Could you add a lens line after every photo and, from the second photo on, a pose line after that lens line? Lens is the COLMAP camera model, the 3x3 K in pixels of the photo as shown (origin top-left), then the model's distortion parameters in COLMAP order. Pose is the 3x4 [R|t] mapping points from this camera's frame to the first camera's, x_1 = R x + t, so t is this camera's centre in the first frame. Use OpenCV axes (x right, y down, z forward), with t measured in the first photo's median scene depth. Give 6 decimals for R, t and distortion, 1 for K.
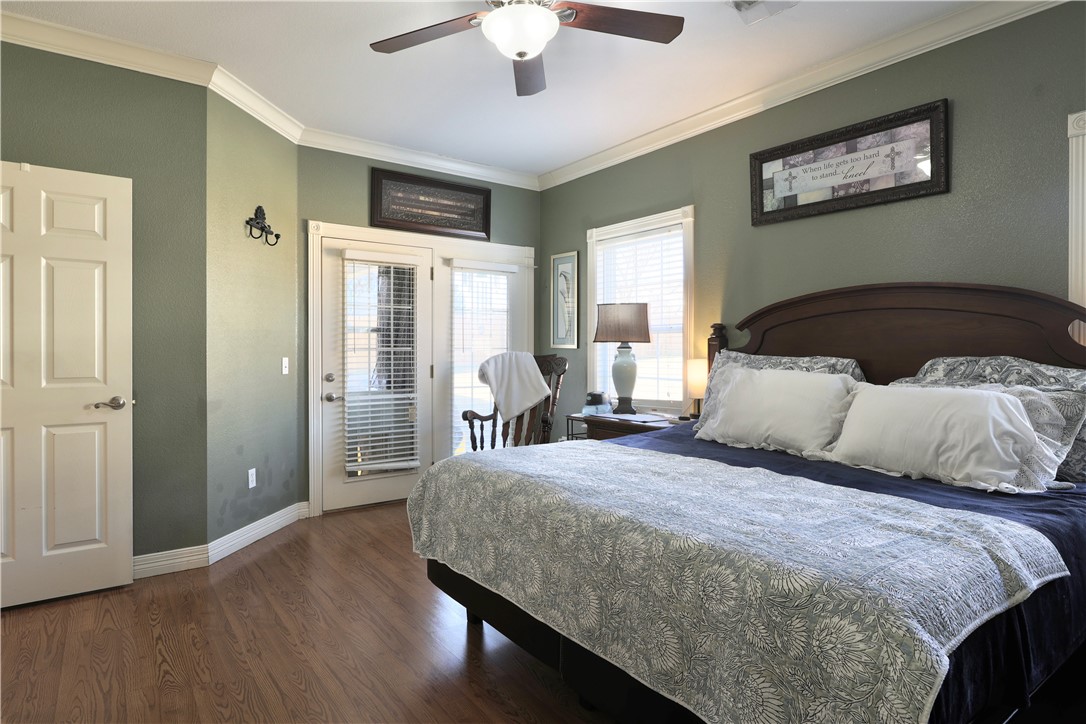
lens RADIAL K [[588.7, 0, 534.1], [0, 588.7, 354.5], [0, 0, 1]] dist [-0.000724, 0.000343]
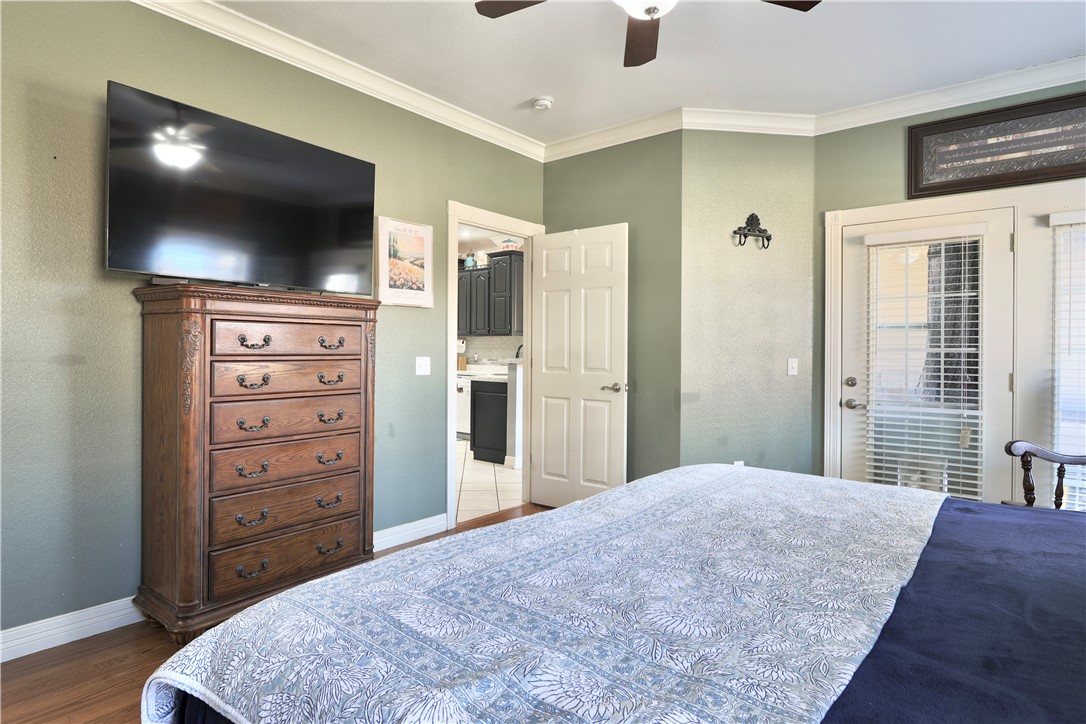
lens RADIAL K [[588.7, 0, 537.1], [0, 588.7, 353.6], [0, 0, 1]] dist [-0.000724, 0.000343]
pose [[0.280057, 0.006981, -0.959958, 0.372669], [-0.014208, 0.999894, 0.003126, 0.000694], [0.959878, 0.012763, 0.280127, 0.286407]]
